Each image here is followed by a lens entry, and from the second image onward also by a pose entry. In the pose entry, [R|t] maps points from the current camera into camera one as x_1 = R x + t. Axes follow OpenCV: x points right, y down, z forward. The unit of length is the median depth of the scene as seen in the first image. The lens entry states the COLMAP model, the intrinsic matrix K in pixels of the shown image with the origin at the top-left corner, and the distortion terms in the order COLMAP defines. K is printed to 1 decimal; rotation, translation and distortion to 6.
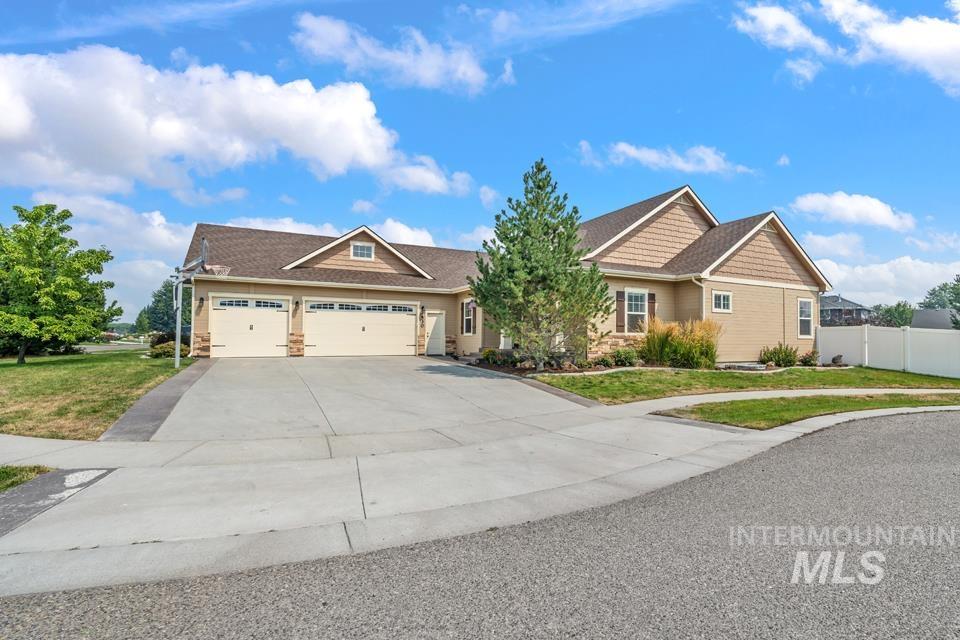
lens RADIAL K [[448.4, 0, 534.8], [0, 448.4, 324.6], [0, 0, 1]] dist [-0.000418, 0.000843]
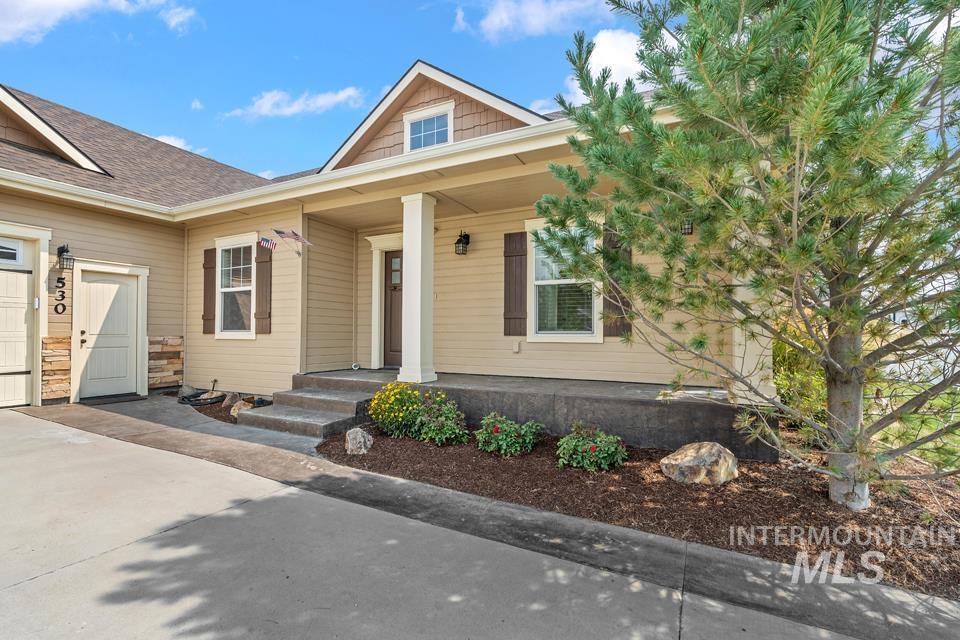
lens RADIAL K [[422.4, 0, 473.8], [0, 422.4, 321.4], [0, 0, 1]] dist [-0.001924, -0.000133]
pose [[0.837304, 0.010135, 0.546644, -0.193081], [-0.012324, 0.999924, 0.000337, 0.009114], [-0.546599, -0.007019, 0.837365, 0.676505]]
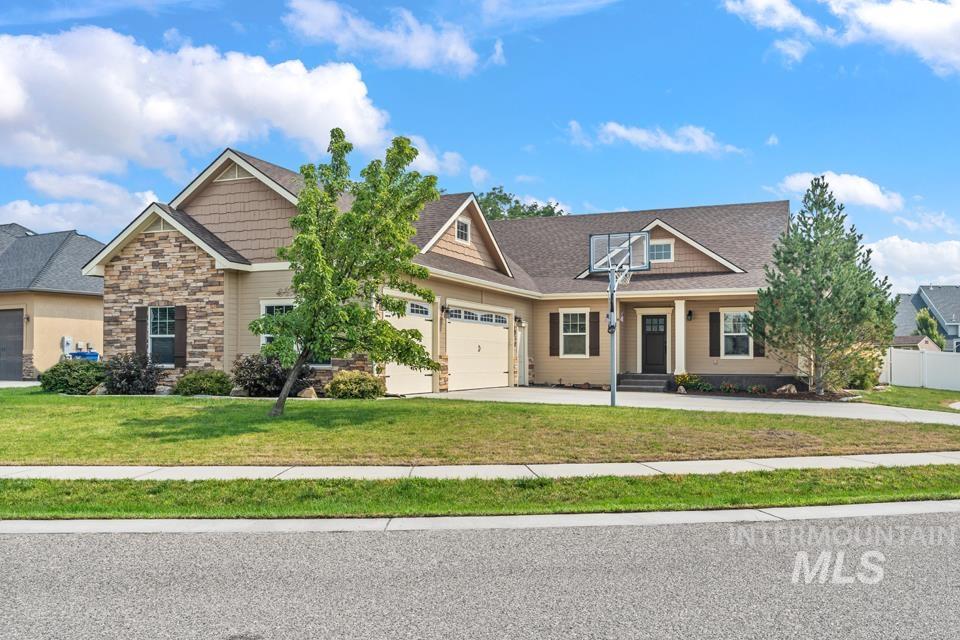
lens RADIAL K [[759.6, 0, 499.7], [0, 759.6, 330.5], [0, 0, 1]] dist [0.000253, -0.001780]
pose [[0.790457, 0.020123, 0.612187, -1.130406], [-0.016230, 0.999797, -0.011909, -0.004379], [-0.612303, -0.000522, 0.790623, 0.089640]]
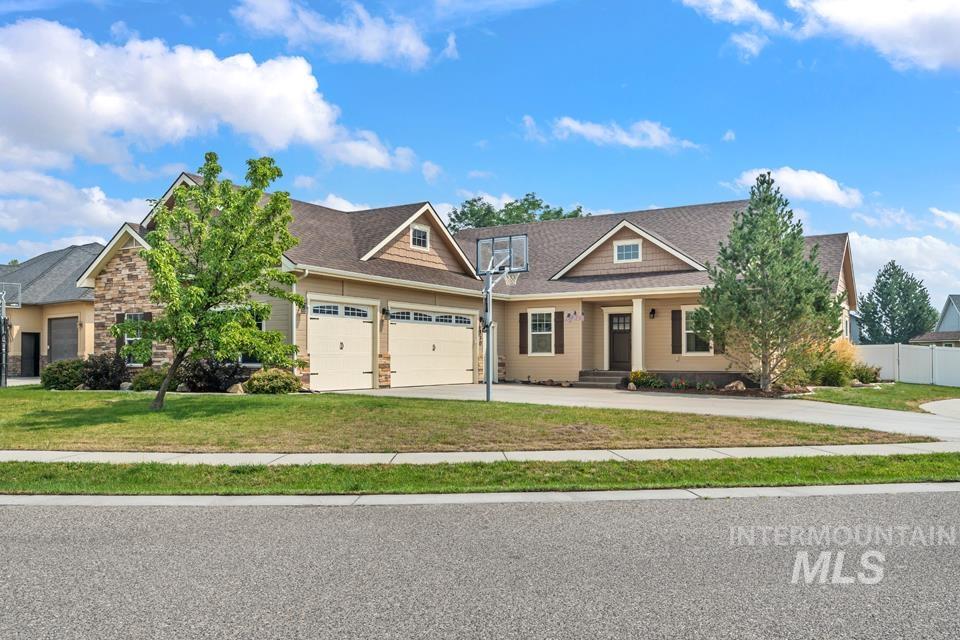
lens RADIAL K [[723.7, 0, 482.0], [0, 723.7, 334.2], [0, 0, 1]] dist [-0.001555, -0.000428]
pose [[0.876937, 0.008224, 0.480536, -0.934534], [-0.006620, 0.999965, -0.005033, -0.006978], [-0.480560, 0.001233, 0.876961, -0.055074]]
